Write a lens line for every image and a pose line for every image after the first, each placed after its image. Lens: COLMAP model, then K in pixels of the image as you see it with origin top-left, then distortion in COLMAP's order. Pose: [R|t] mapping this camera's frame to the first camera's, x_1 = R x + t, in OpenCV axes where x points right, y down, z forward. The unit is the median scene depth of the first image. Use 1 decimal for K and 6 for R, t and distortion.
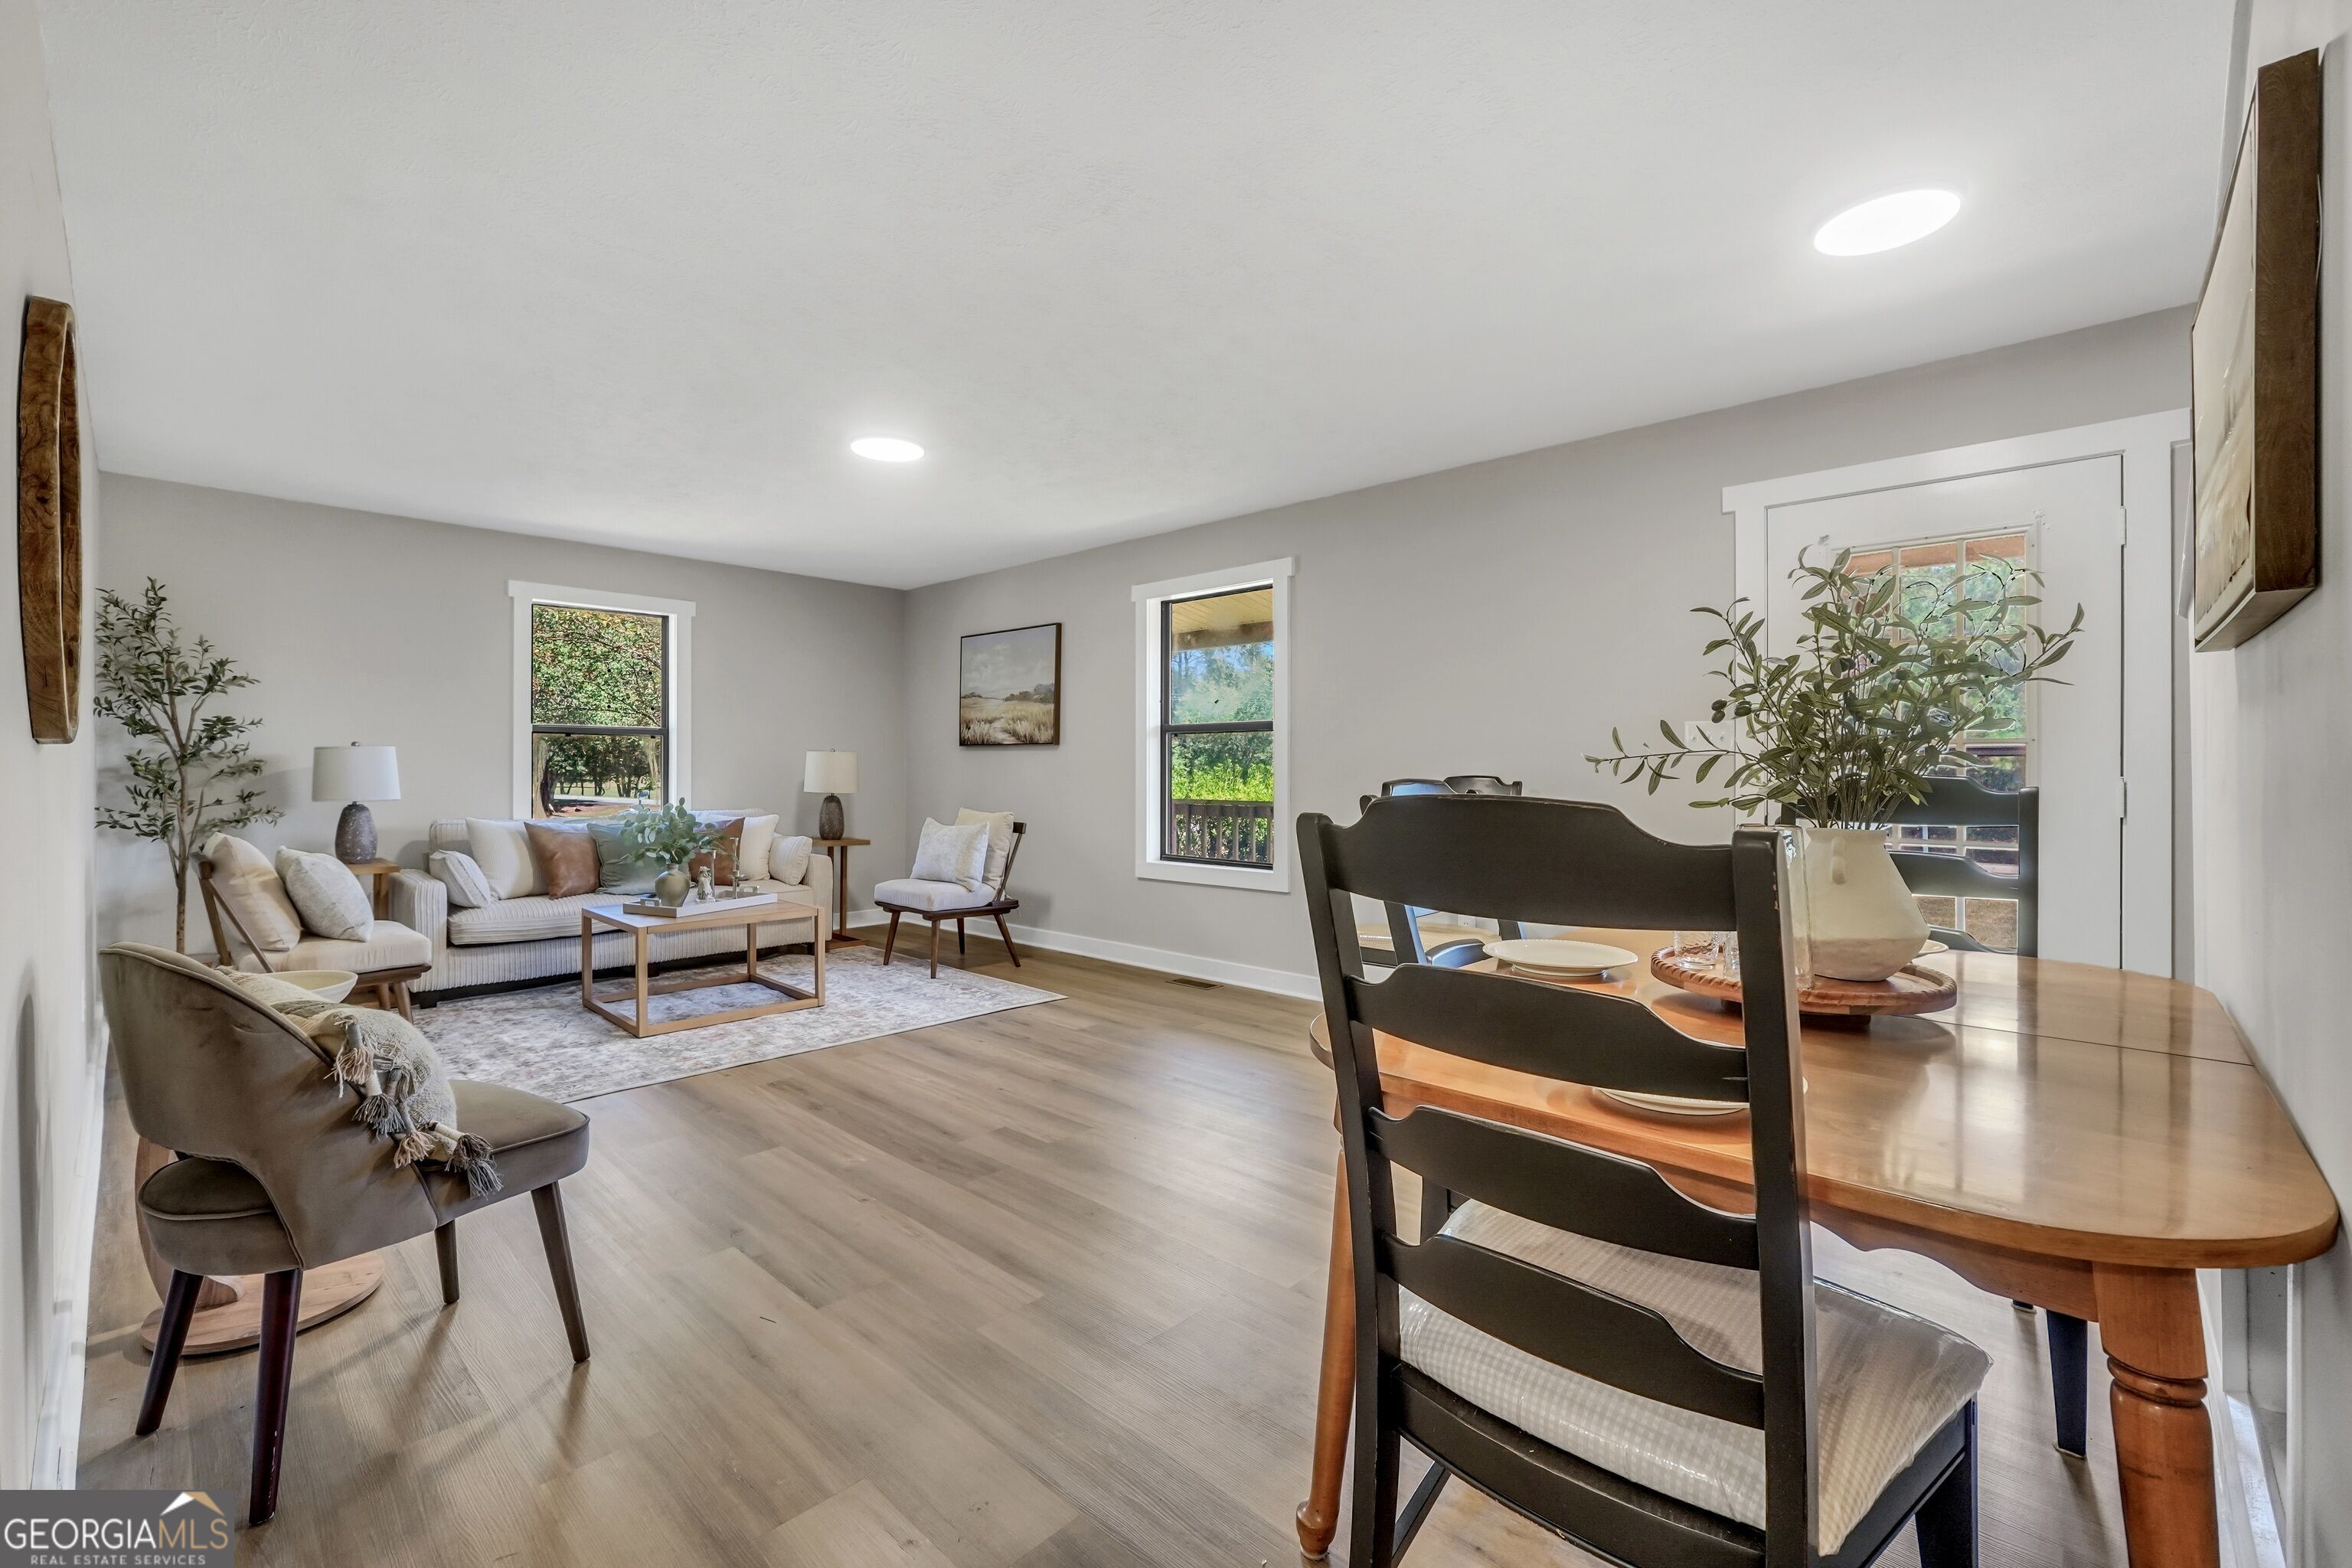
lens RADIAL K [[1018.1, 0, 1179.6], [0, 1018.1, 781.7], [0, 0, 1]] dist [-0.009166, 0.002651]
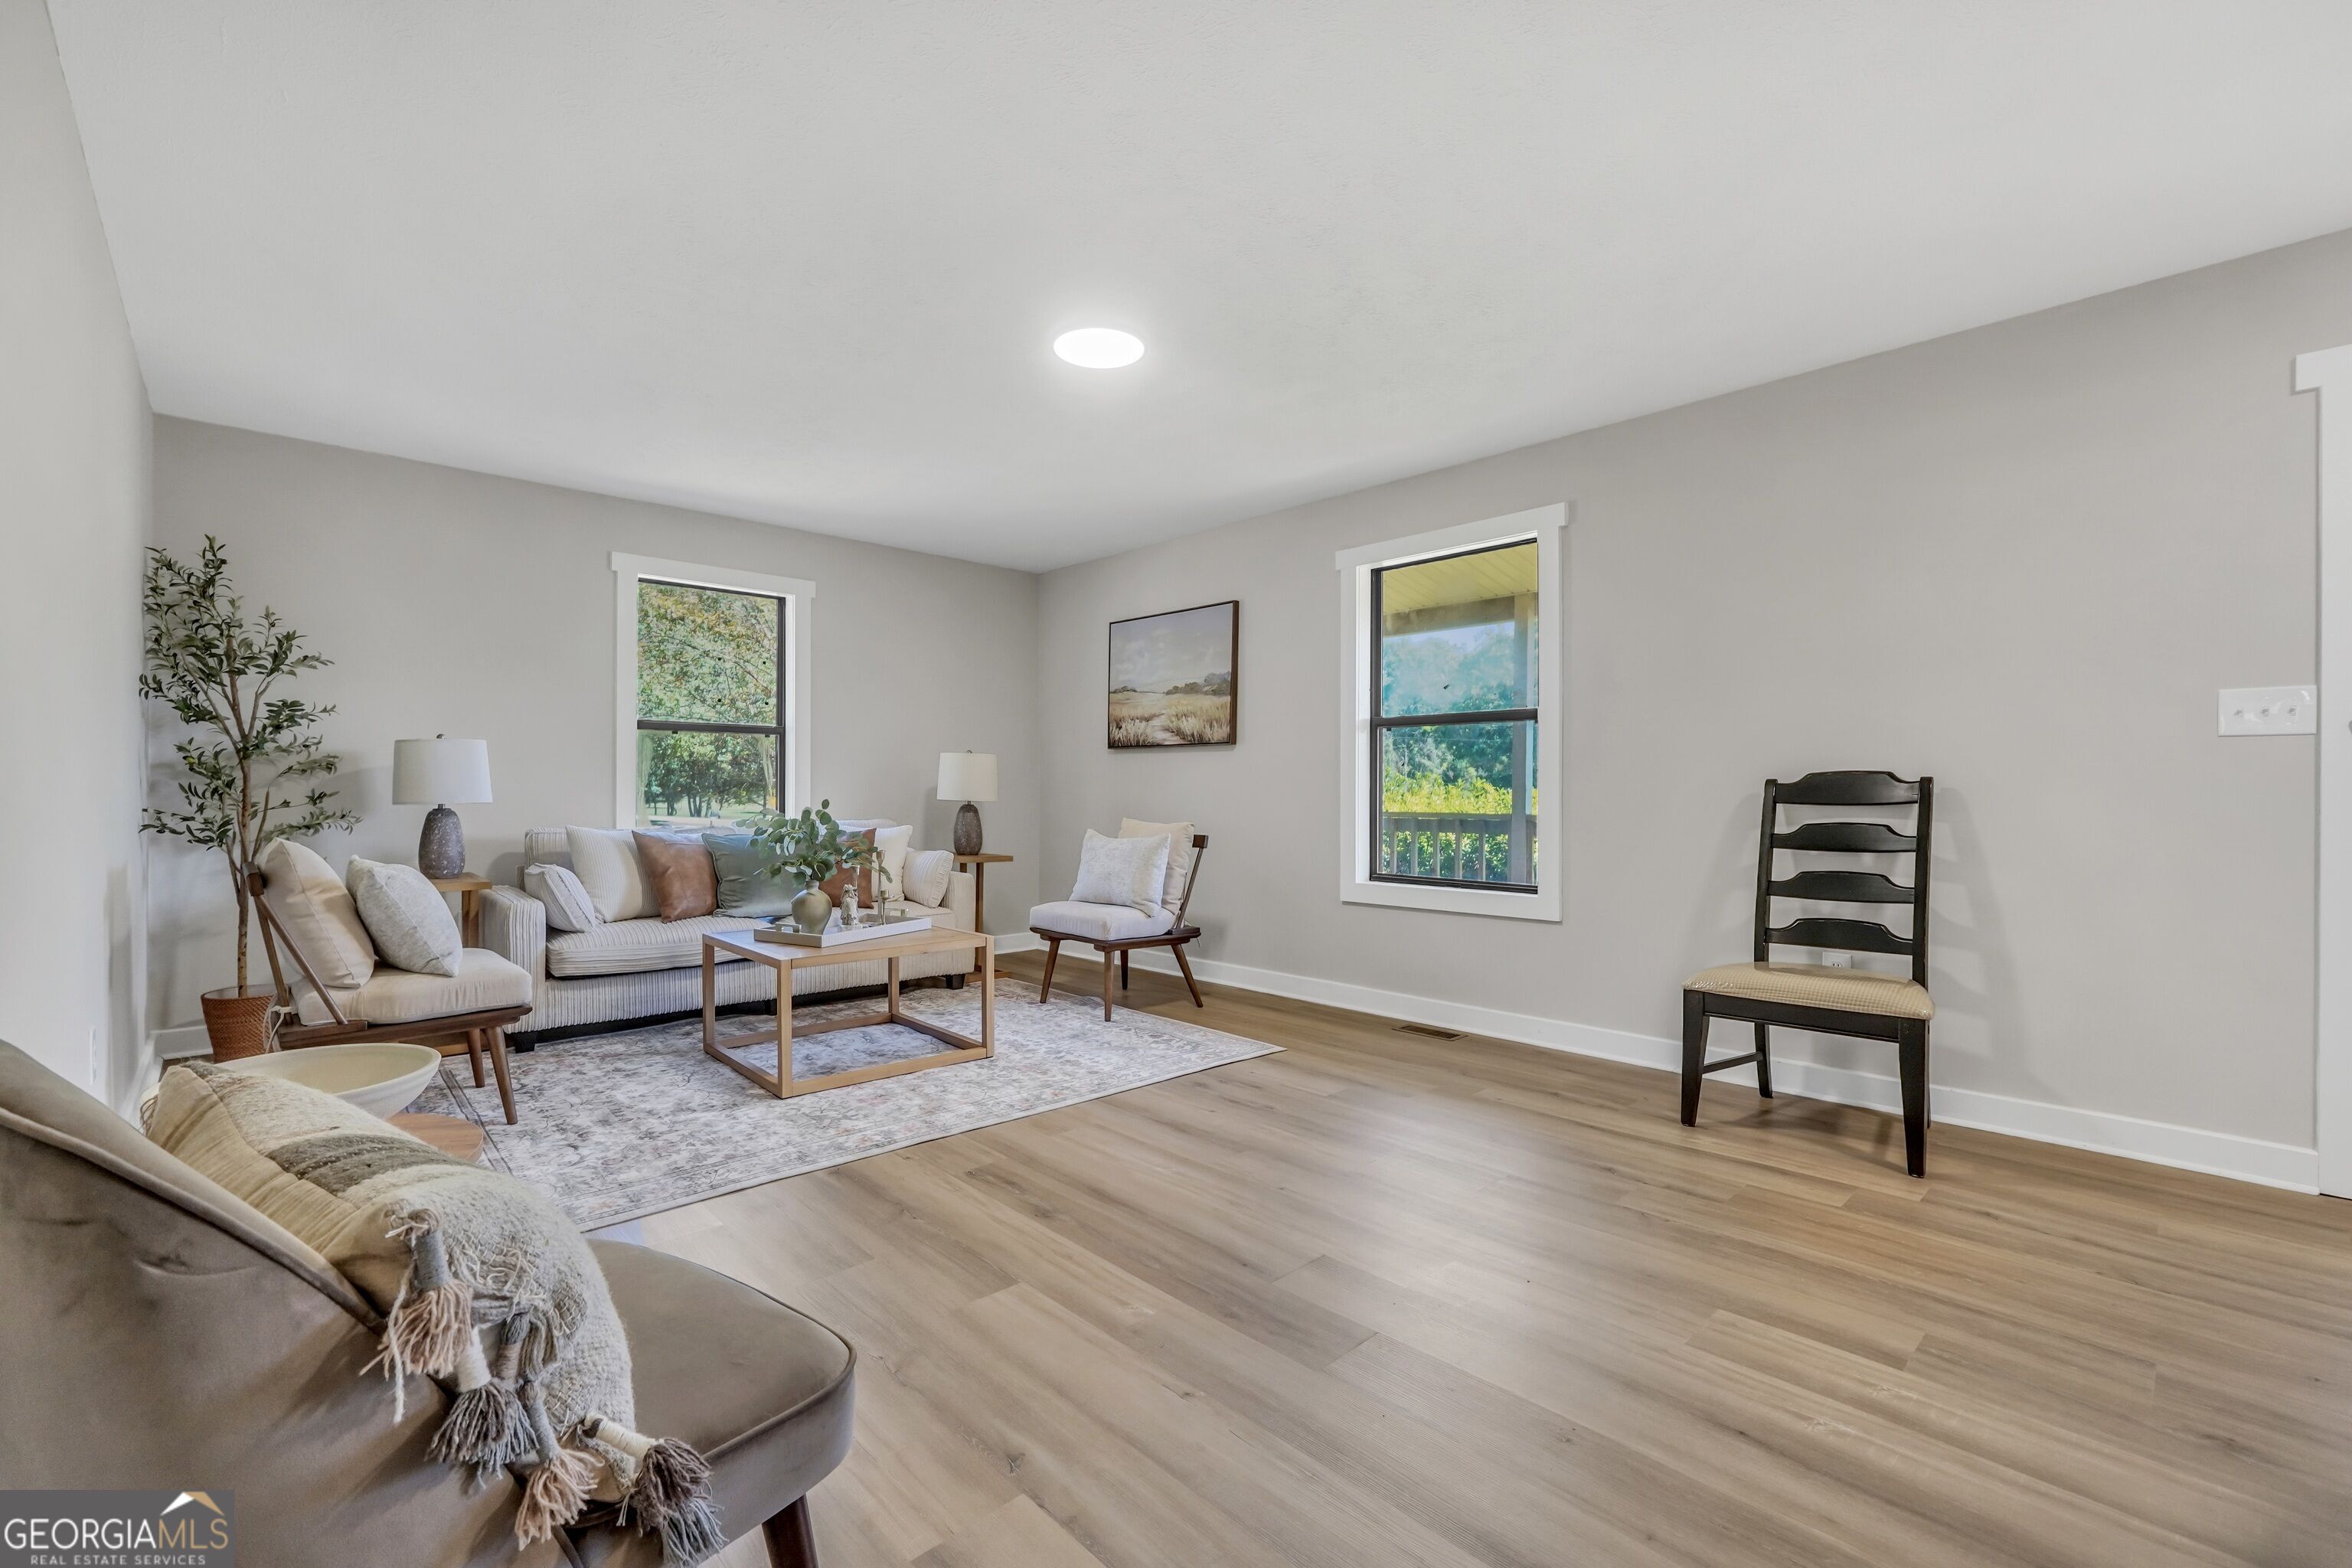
lens RADIAL K [[1018.1, 0, 1173.6], [0, 1018.1, 804.7], [0, 0, 1]] dist [-0.009166, 0.002651]
pose [[0.998277, 0.001991, -0.058644, -0.162083], [-0.001979, 0.999998, 0.000251, 0.018936], [0.058644, -0.000135, 0.998279, 0.201141]]
